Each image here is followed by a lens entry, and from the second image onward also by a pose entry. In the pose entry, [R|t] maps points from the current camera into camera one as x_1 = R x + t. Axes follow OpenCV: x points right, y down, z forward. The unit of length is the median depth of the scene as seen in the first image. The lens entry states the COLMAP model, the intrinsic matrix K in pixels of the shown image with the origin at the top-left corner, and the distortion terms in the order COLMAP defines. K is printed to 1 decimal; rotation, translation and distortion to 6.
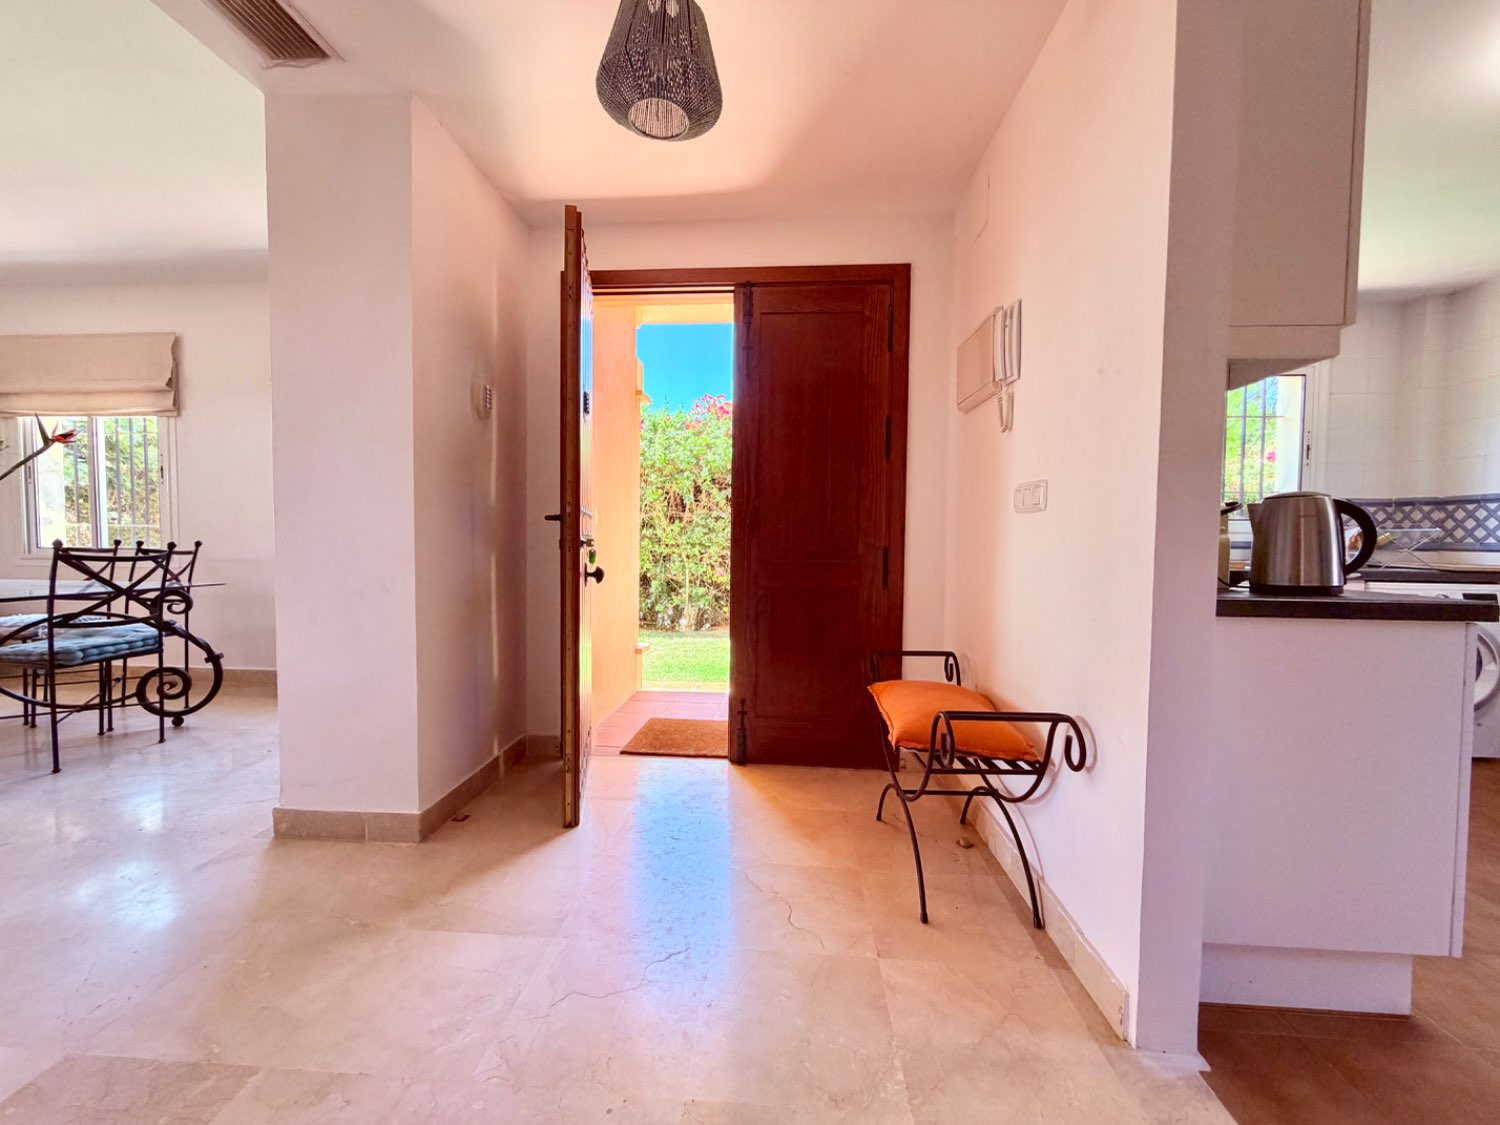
lens RADIAL K [[600.0, 0, 743.9], [0, 600.0, 561.1], [0, 0, 1]] dist [0.000503, 0.000054]
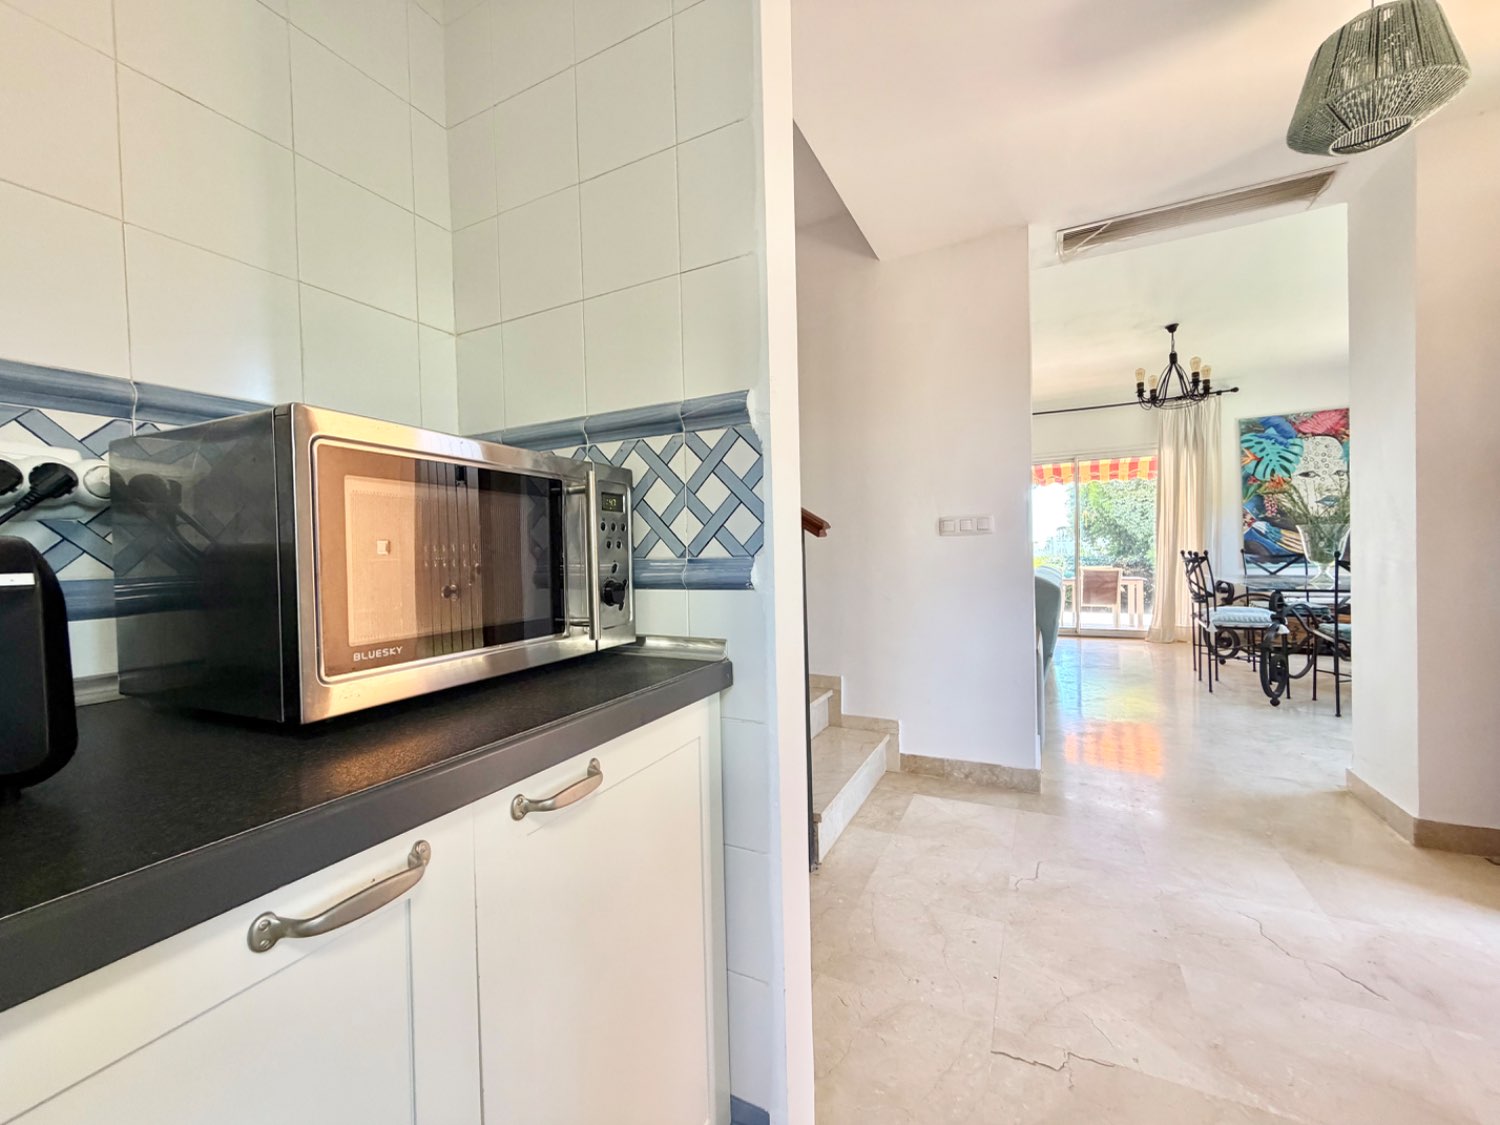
lens RADIAL K [[600.0, 0, 743.9], [0, 600.0, 561.1], [0, 0, 1]] dist [0.000503, 0.000054]
pose [[-0.385625, 0.015828, -0.922520, 0.926996], [-0.013870, 0.999640, 0.022949, -0.031791], [0.922551, 0.021645, -0.385267, 0.348817]]
